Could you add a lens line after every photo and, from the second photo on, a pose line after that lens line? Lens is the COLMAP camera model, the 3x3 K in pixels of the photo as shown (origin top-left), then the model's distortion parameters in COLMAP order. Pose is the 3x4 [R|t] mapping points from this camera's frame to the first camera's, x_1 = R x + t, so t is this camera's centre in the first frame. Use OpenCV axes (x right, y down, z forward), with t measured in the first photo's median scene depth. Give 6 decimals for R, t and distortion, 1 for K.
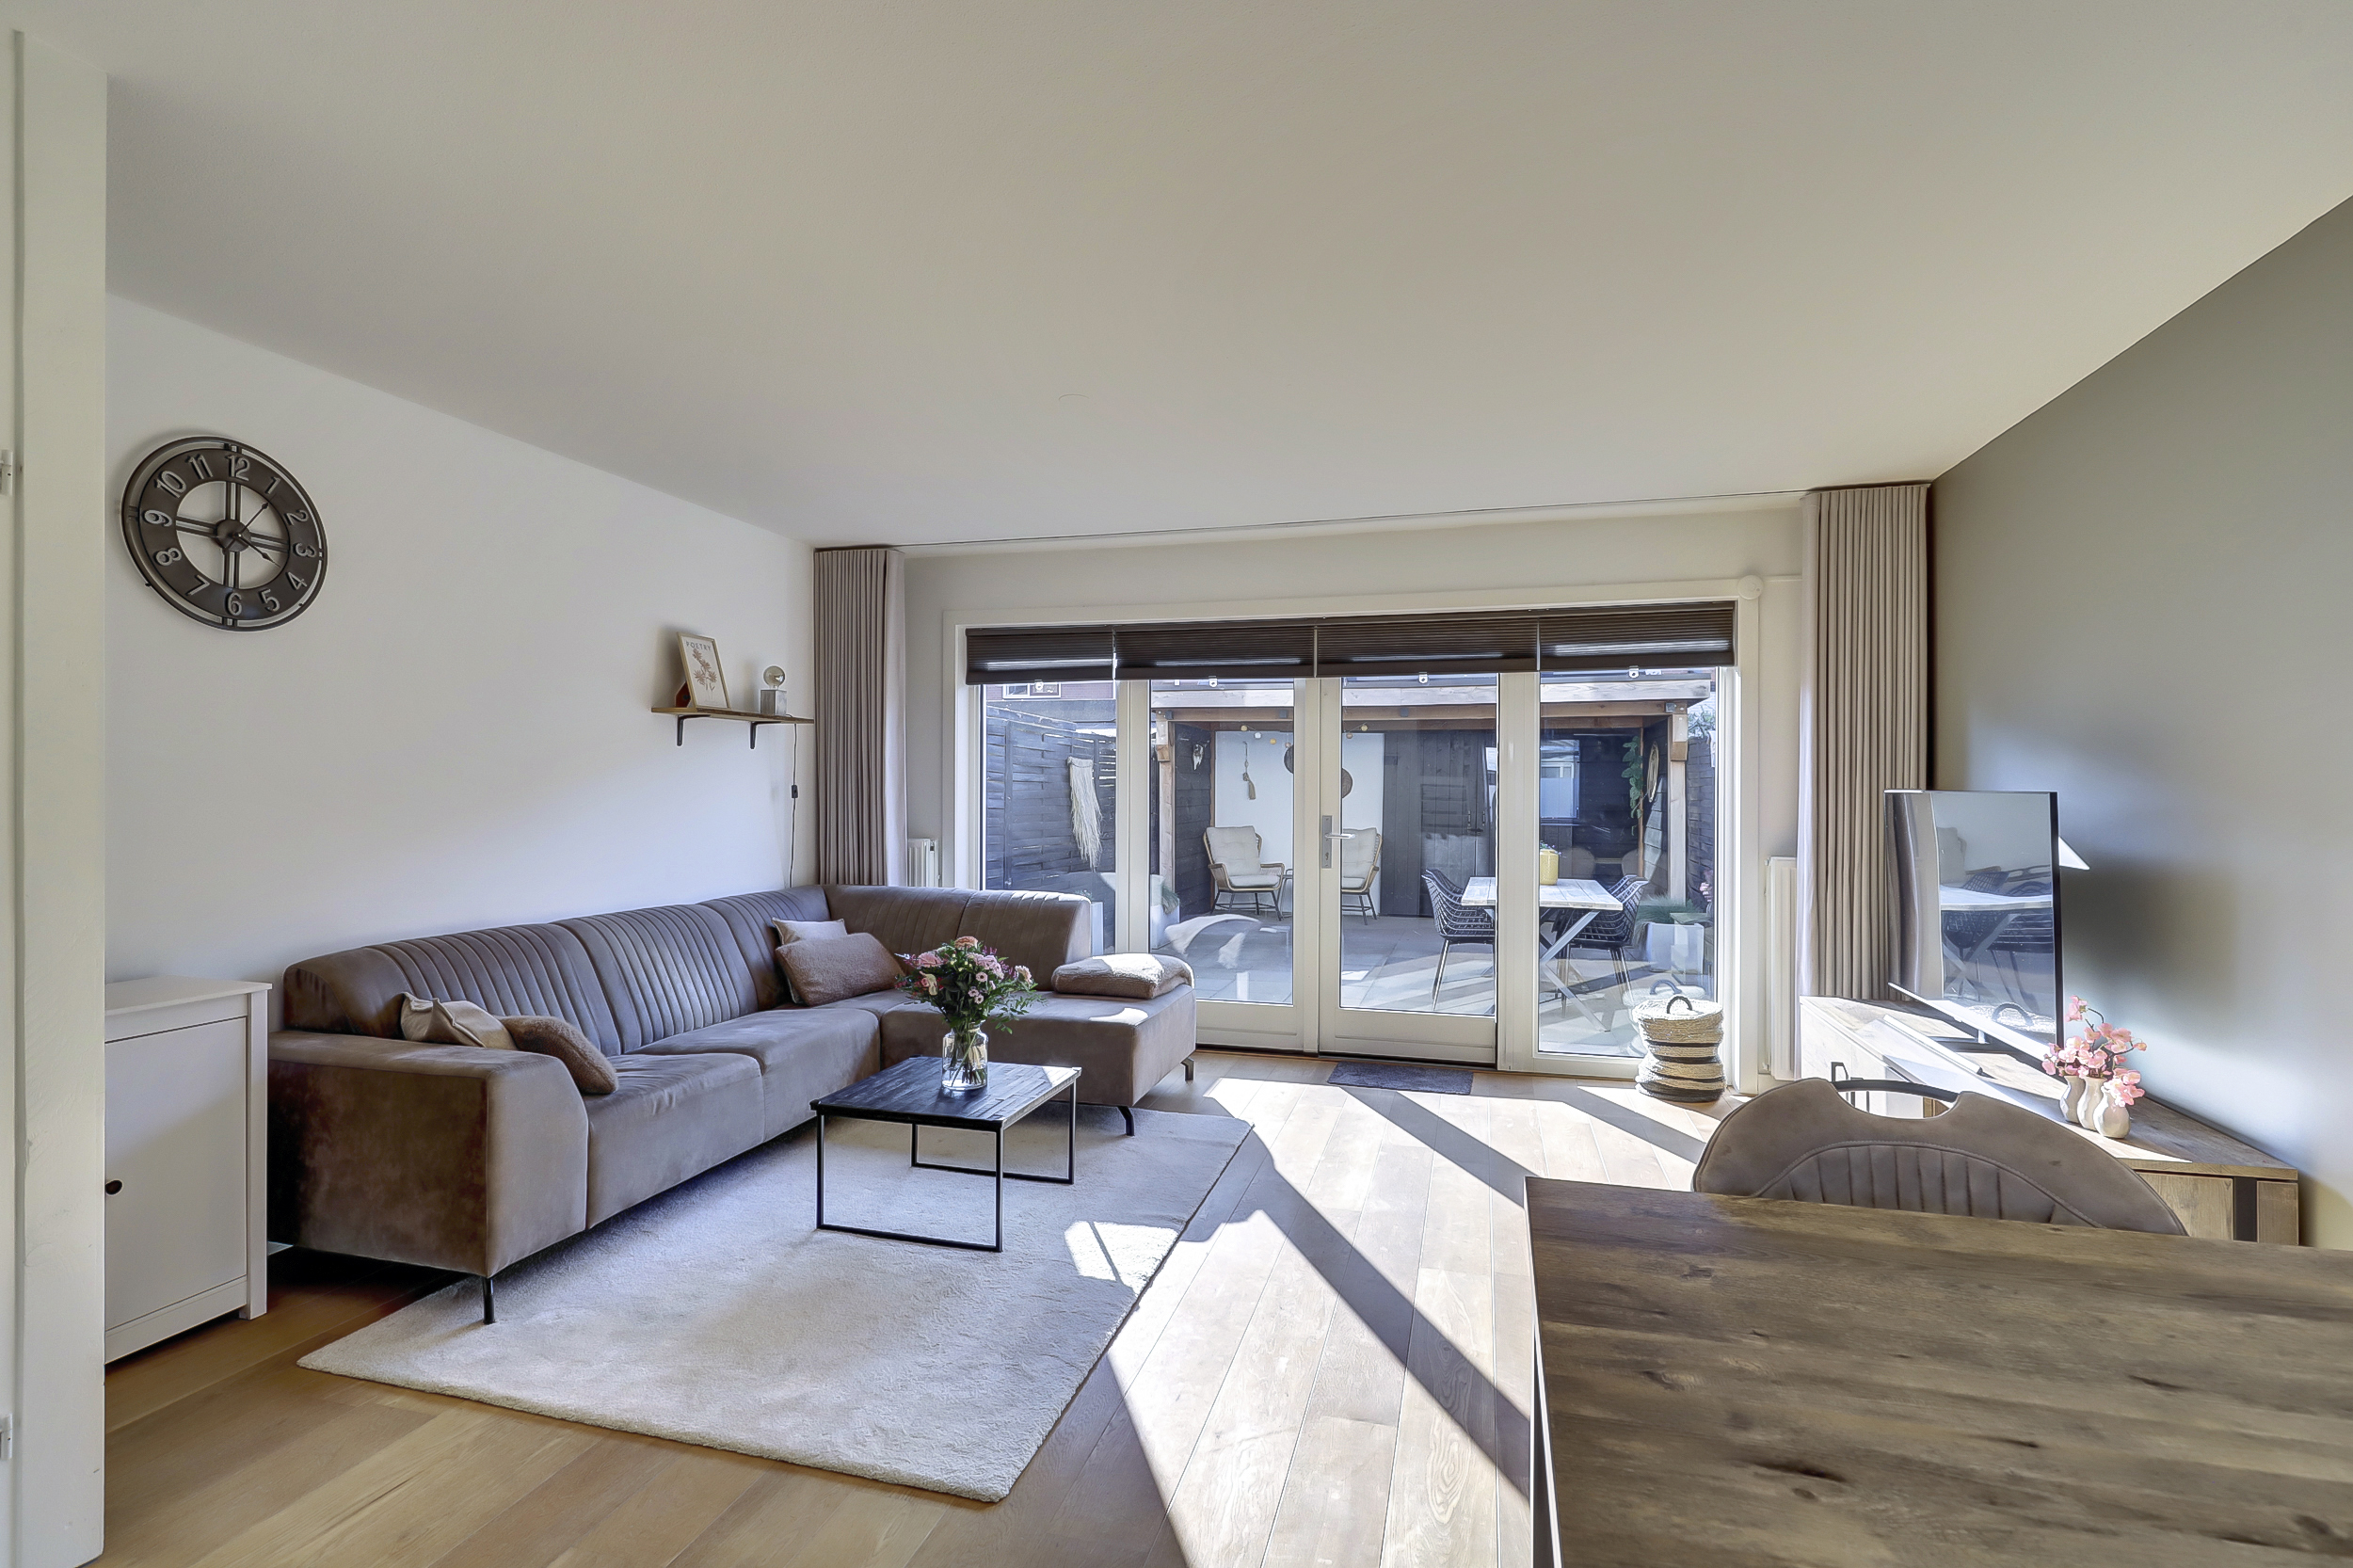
lens RADIAL K [[1118.4, 0, 1173.2], [0, 1118.4, 788.0], [0, 0, 1]] dist [-0.002178, 0.000686]
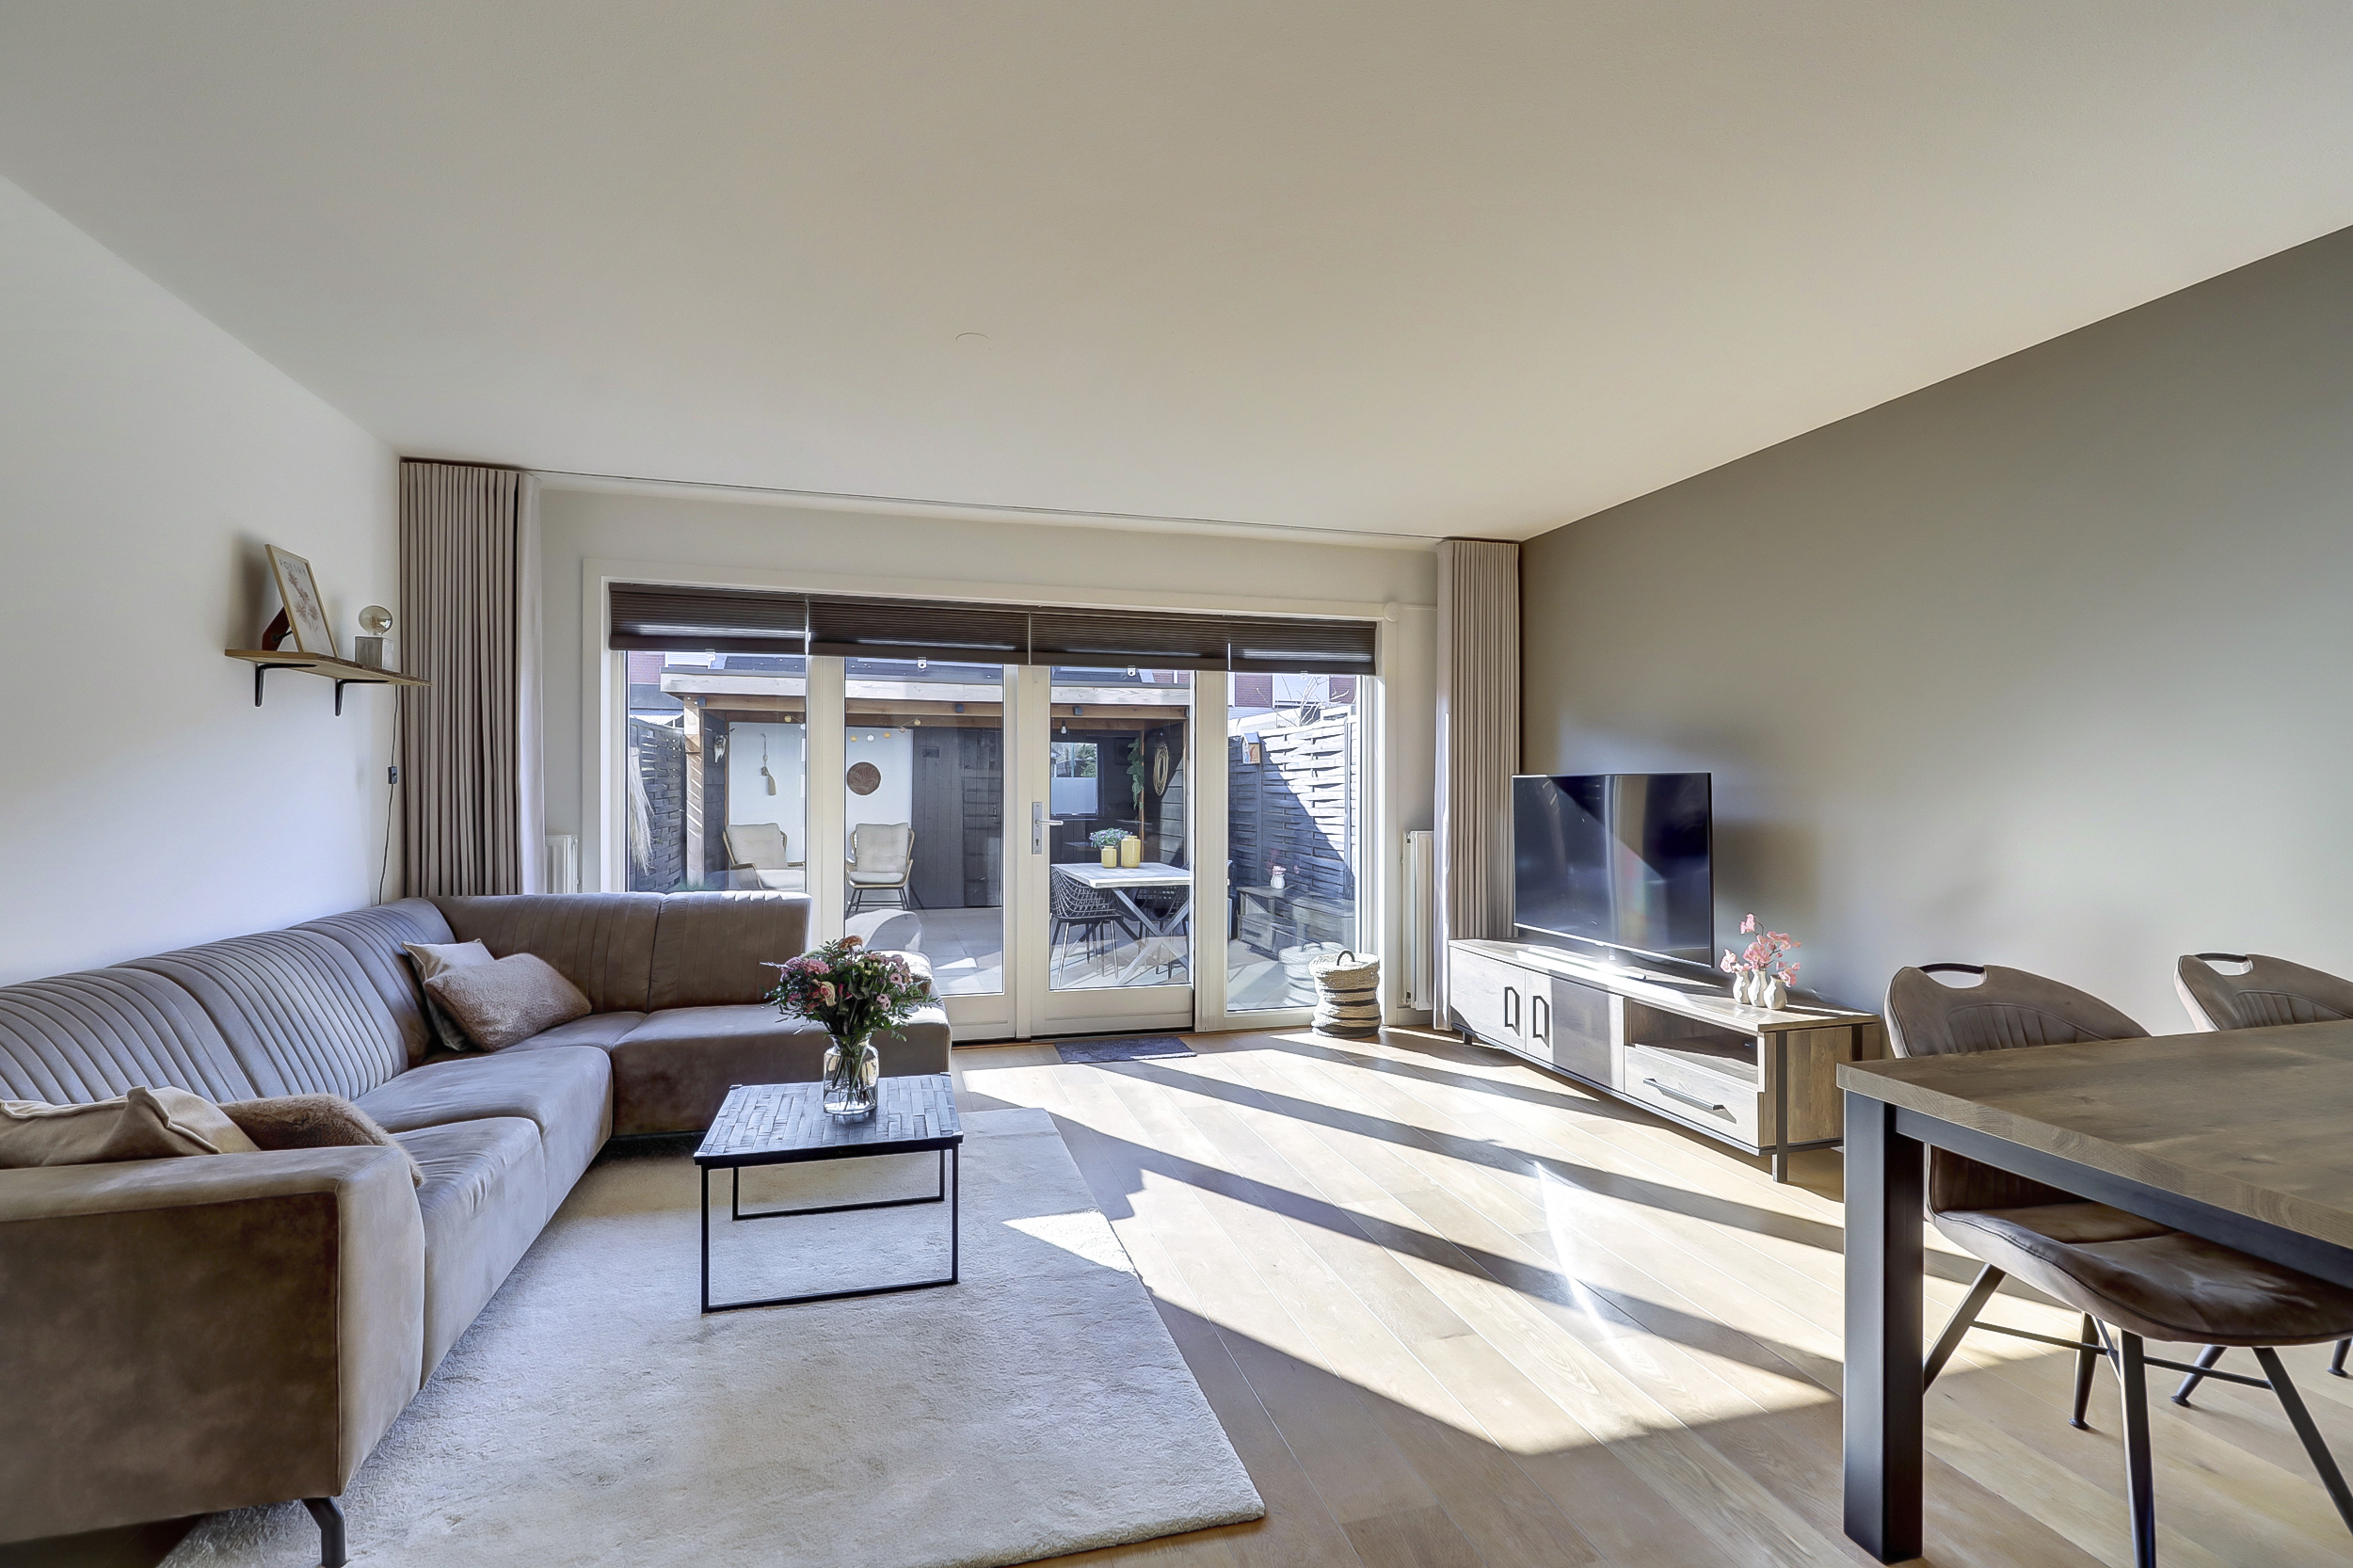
lens RADIAL K [[1072.7, 0, 1181.0], [0, 1072.7, 792.1], [0, 0, 1]] dist [0.002260, -0.000224]
pose [[0.853825, -0.002010, 0.520557, -0.320483], [0.000566, 0.999996, 0.002932, 0.015702], [-0.520560, -0.002208, 0.853822, 0.128822]]
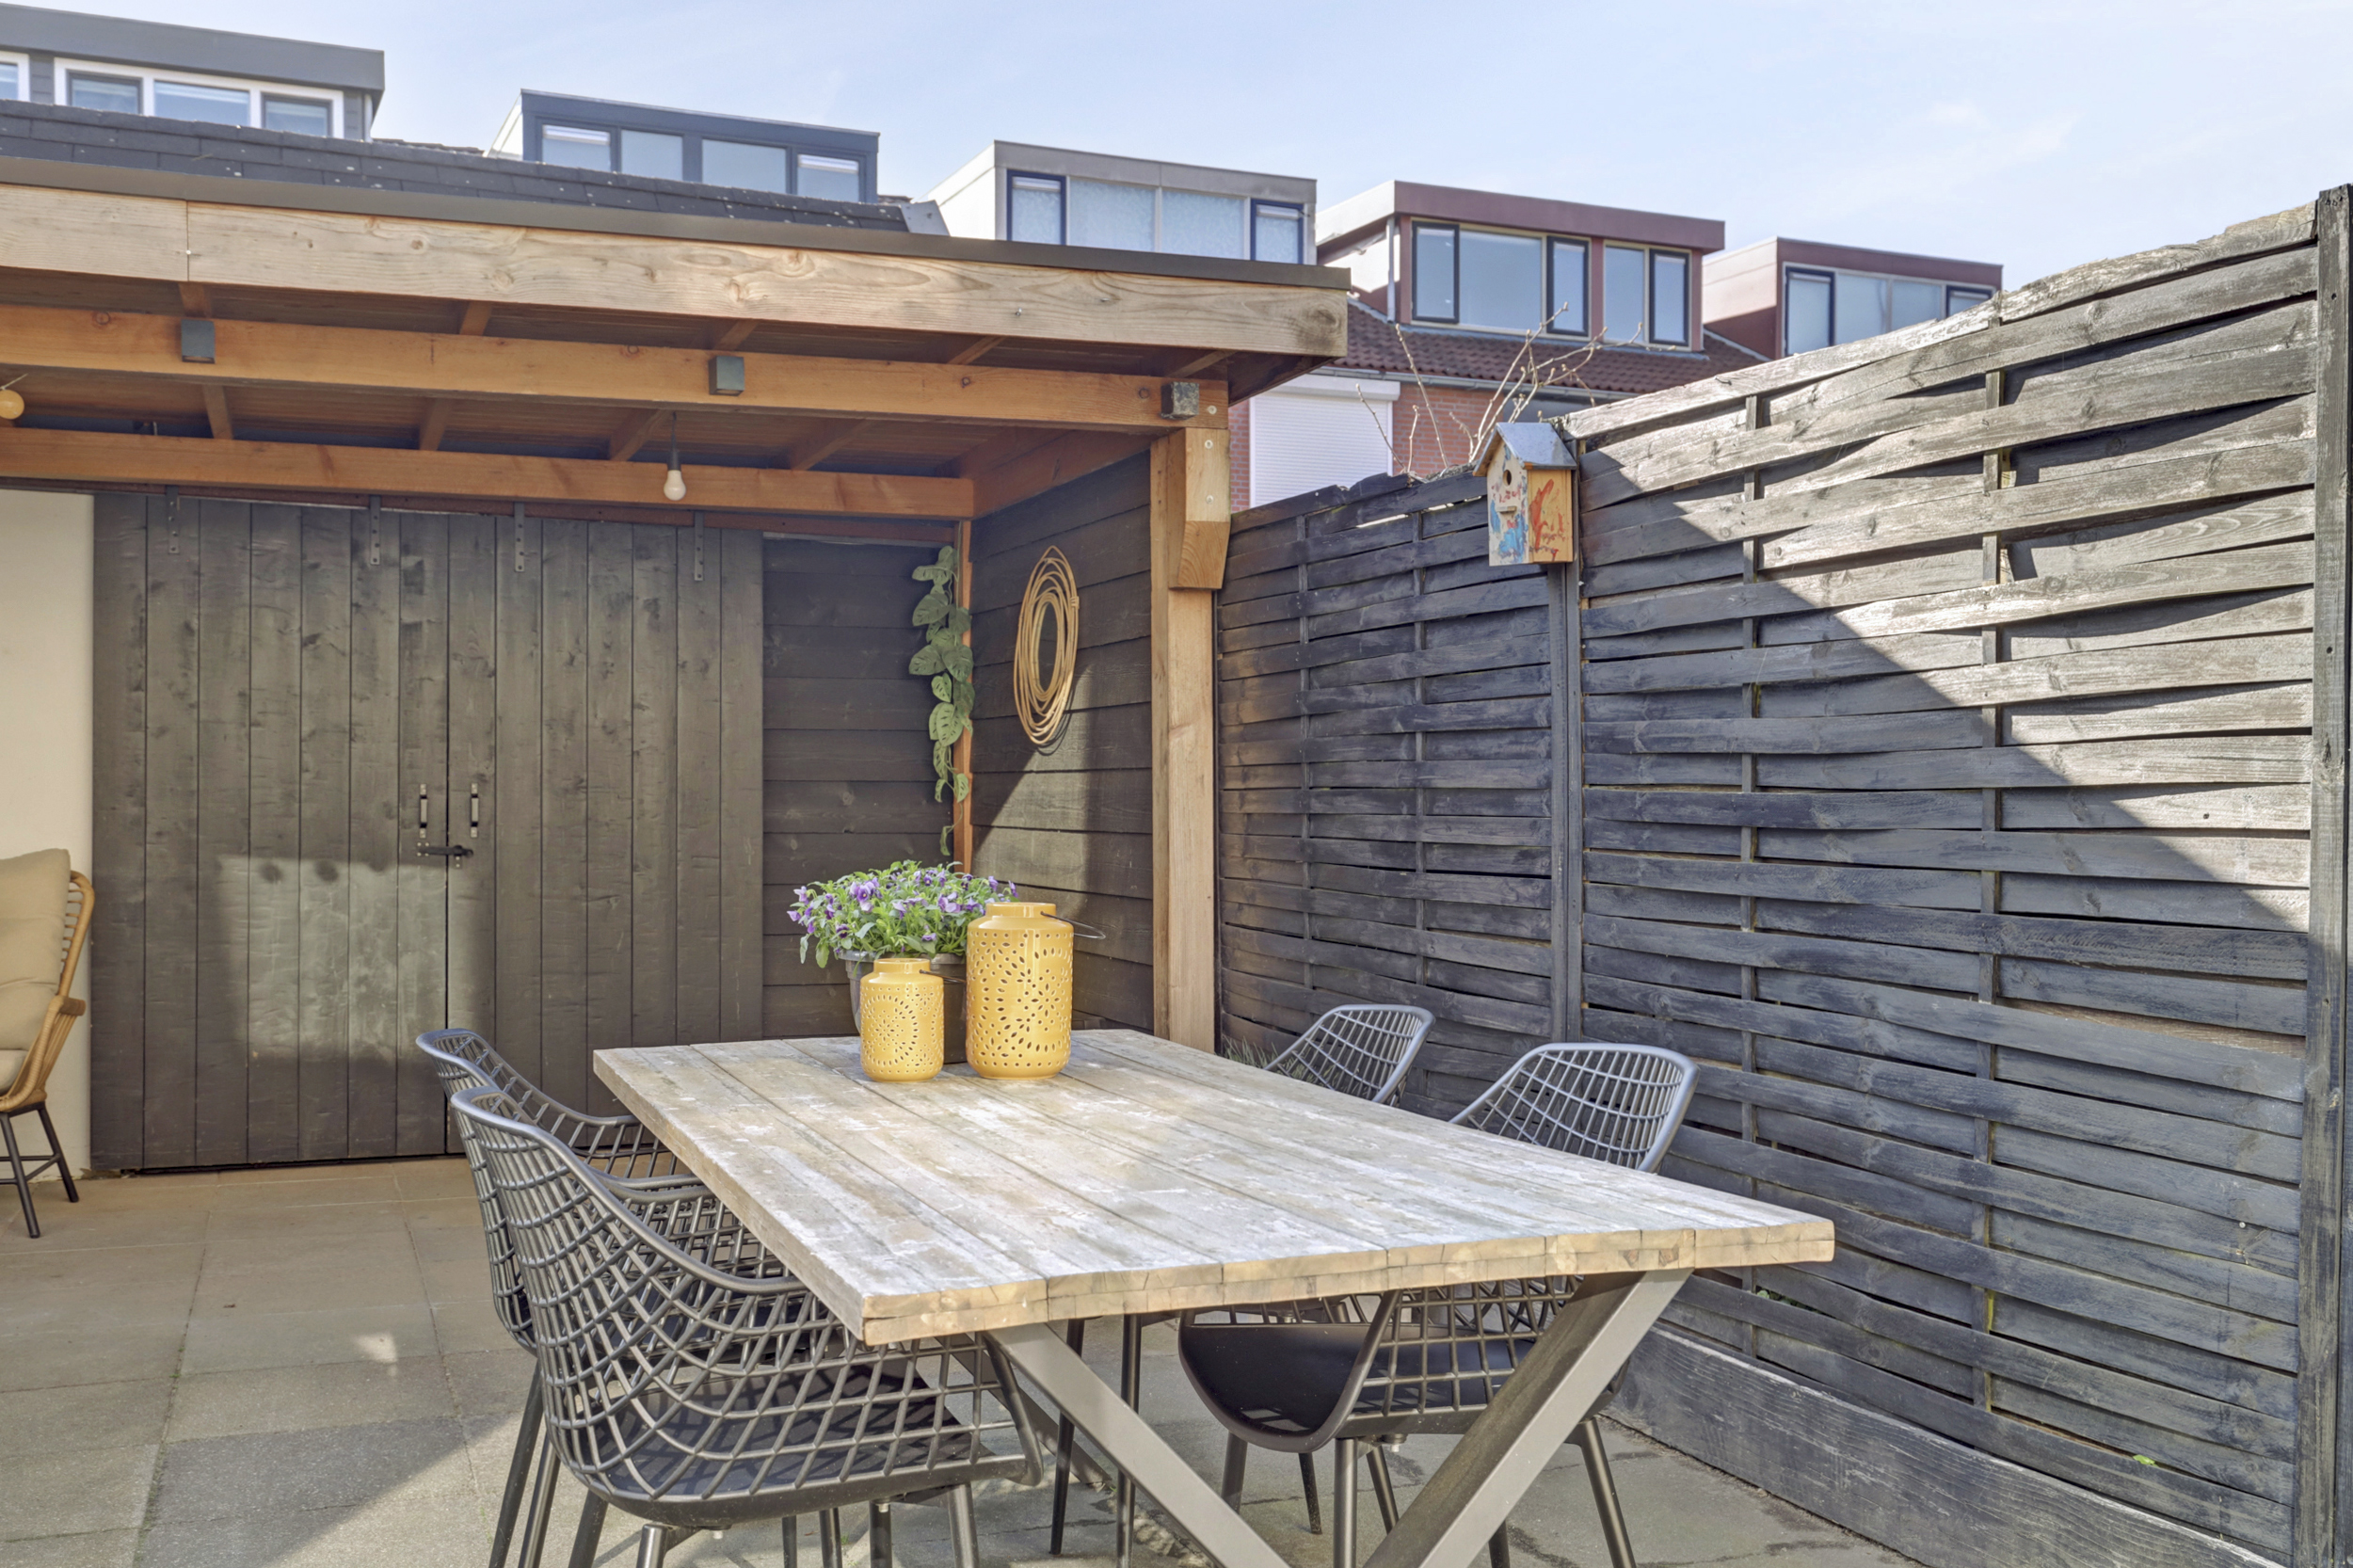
lens RADIAL K [[2276.8, 0, 1176.4], [0, 2276.8, 857.3], [0, 0, 1]] dist [-0.003589, 0.000000]
pose [[0.802107, -0.022135, 0.596770, 0.206005], [0.004193, 0.999497, 0.031436, 0.062029], [-0.597165, -0.022713, 0.801797, 1.201394]]
